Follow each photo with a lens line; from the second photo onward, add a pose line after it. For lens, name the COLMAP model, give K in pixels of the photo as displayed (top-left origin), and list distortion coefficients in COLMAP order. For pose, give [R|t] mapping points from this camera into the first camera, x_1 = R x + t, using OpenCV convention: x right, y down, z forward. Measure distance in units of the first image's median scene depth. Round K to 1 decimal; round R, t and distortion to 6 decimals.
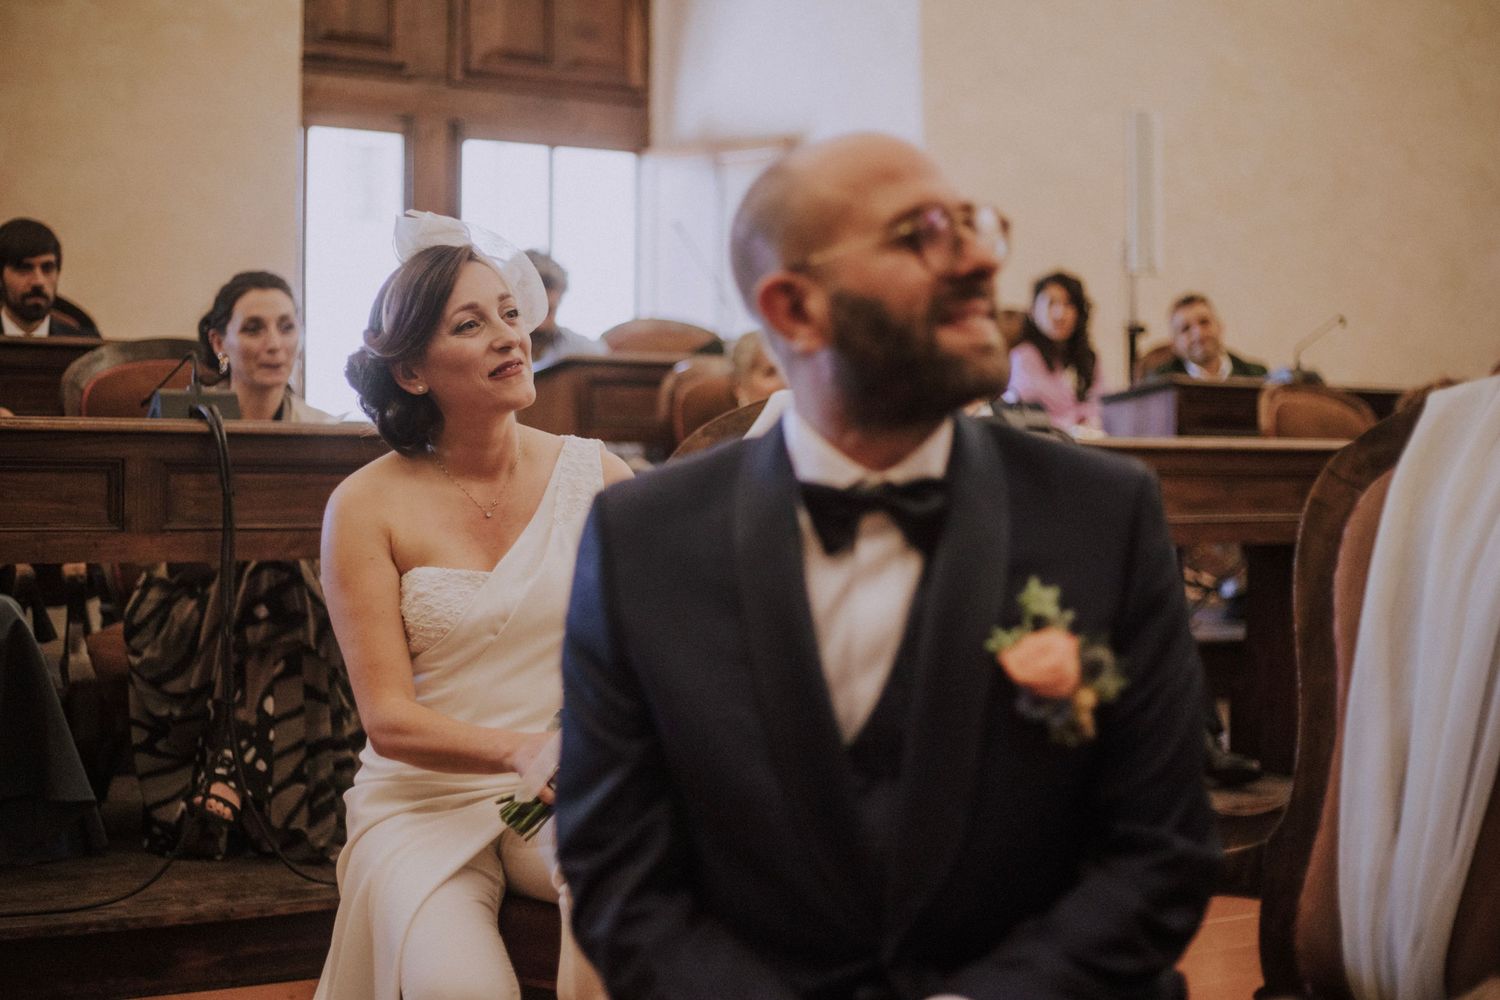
lens RADIAL K [[2248.4, 0, 753.1], [0, 2248.4, 503.1], [0, 0, 1]] dist [-0.145079, 0.000000]
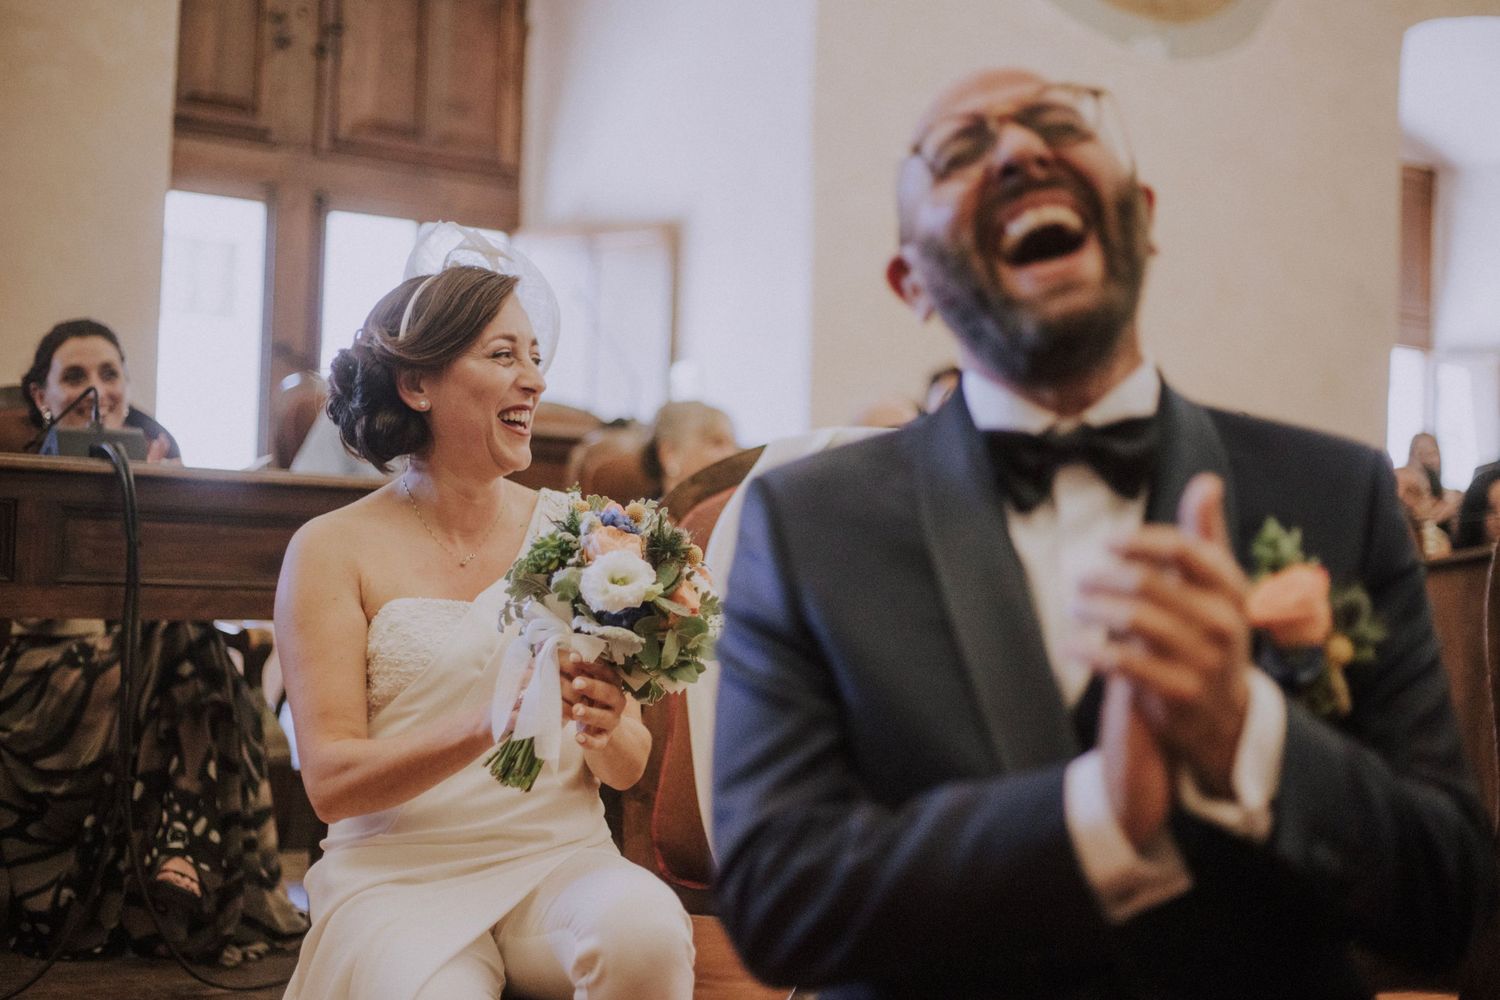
lens RADIAL K [[2248.4, 0, 749.0], [0, 2248.4, 490.7], [0, 0, 1]] dist [-0.145079, 0.000000]
pose [[0.995650, 0.024993, 0.089762, -0.071666], [-0.019347, 0.997812, -0.063222, 0.026130], [-0.091146, 0.061211, 0.993955, 0.098034]]
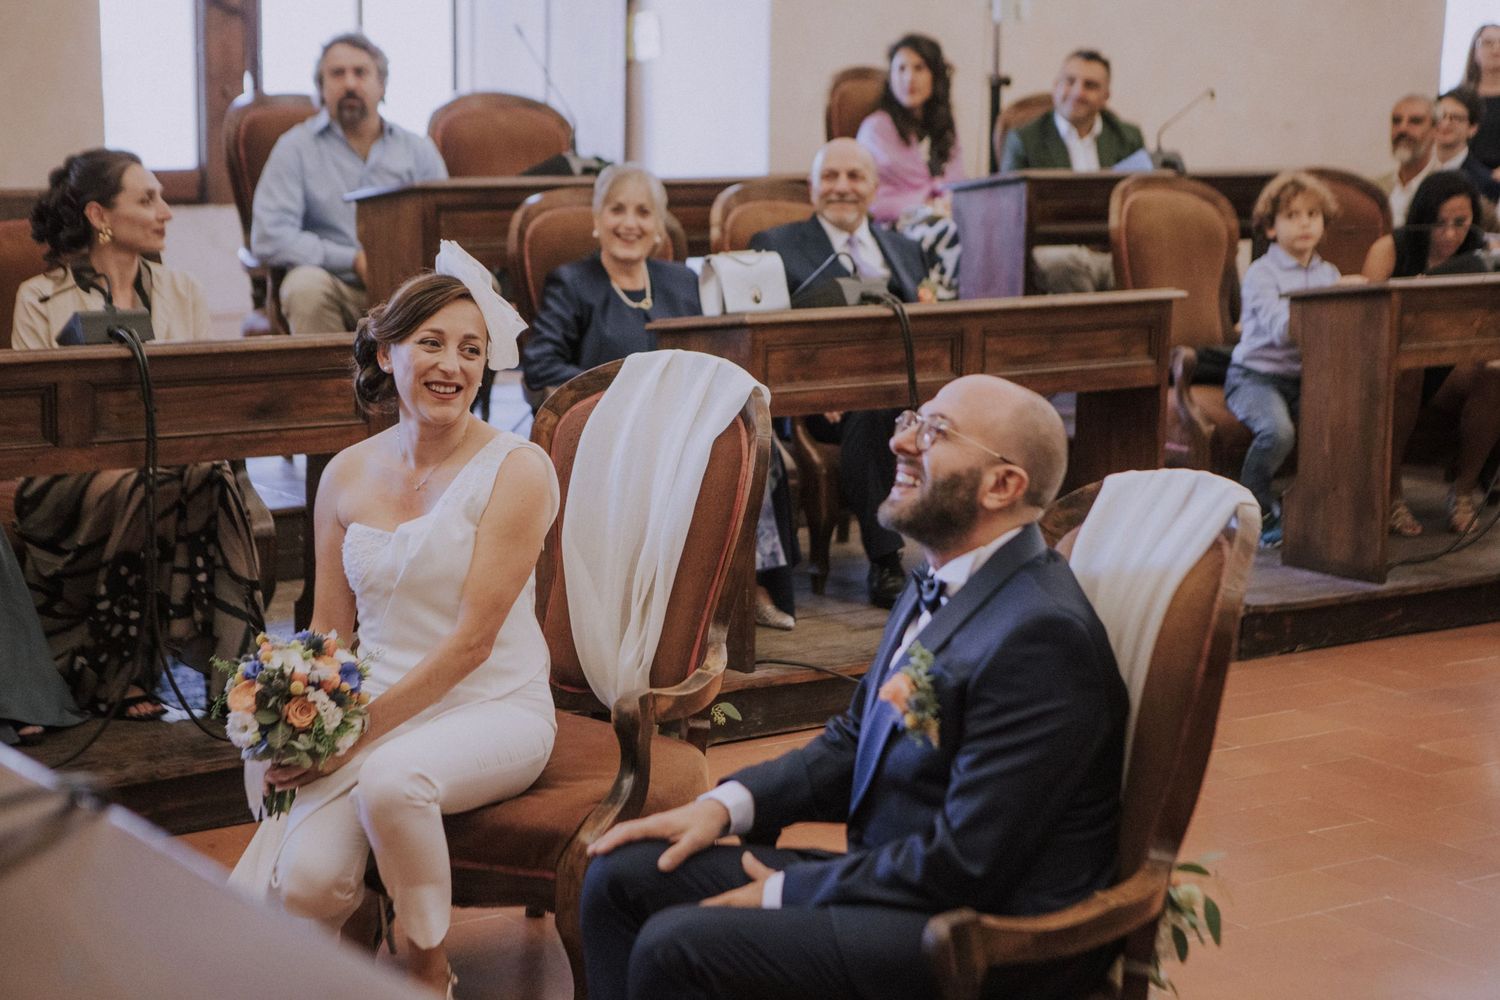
lens RADIAL K [[2931.8, 0, 749.3], [0, 2931.8, 497.2], [0, 0, 1]] dist [0.189077, 0.000000]
pose [[0.997763, -0.006459, 0.066545, -0.033348], [-0.002705, 0.990607, 0.136713, -0.165614], [-0.066803, -0.136587, 0.988373, -0.501880]]
